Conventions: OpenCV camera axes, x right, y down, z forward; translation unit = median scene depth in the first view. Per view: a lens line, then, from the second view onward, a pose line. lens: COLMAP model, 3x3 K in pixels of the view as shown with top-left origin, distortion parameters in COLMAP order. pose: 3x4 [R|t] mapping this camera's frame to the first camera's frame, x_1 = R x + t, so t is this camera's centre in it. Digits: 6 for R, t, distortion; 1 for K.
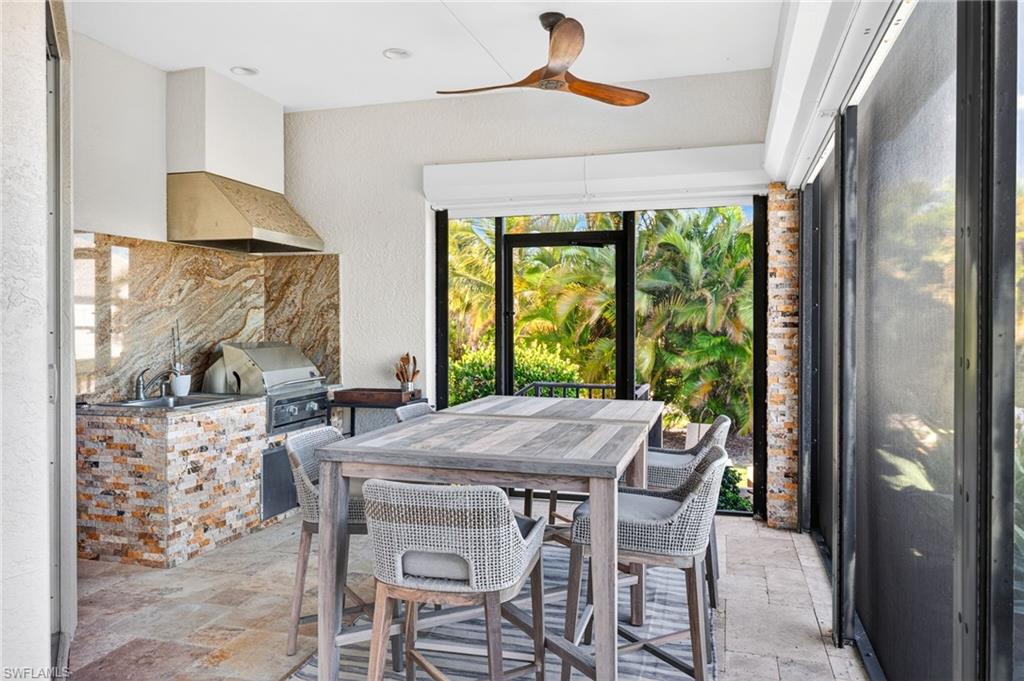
lens RADIAL K [[738.9, 0, 507.5], [0, 738.9, 335.8], [0, 0, 1]] dist [0.007652, 0.013364]
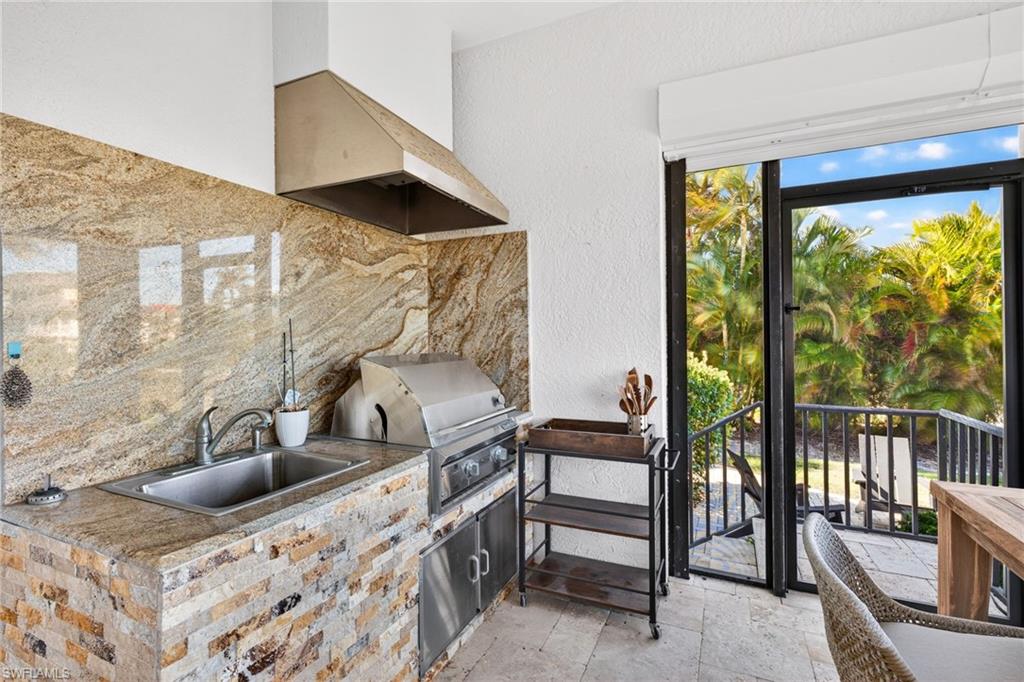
lens RADIAL K [[448.6, 0, 517.4], [0, 448.6, 340.8], [0, 0, 1]] dist [0.000767, -0.000542]
pose [[0.991304, -0.006510, -0.131428, -0.186437], [0.005430, 0.999948, -0.008579, 0.000353], [0.131477, 0.007791, 0.991289, 0.584627]]
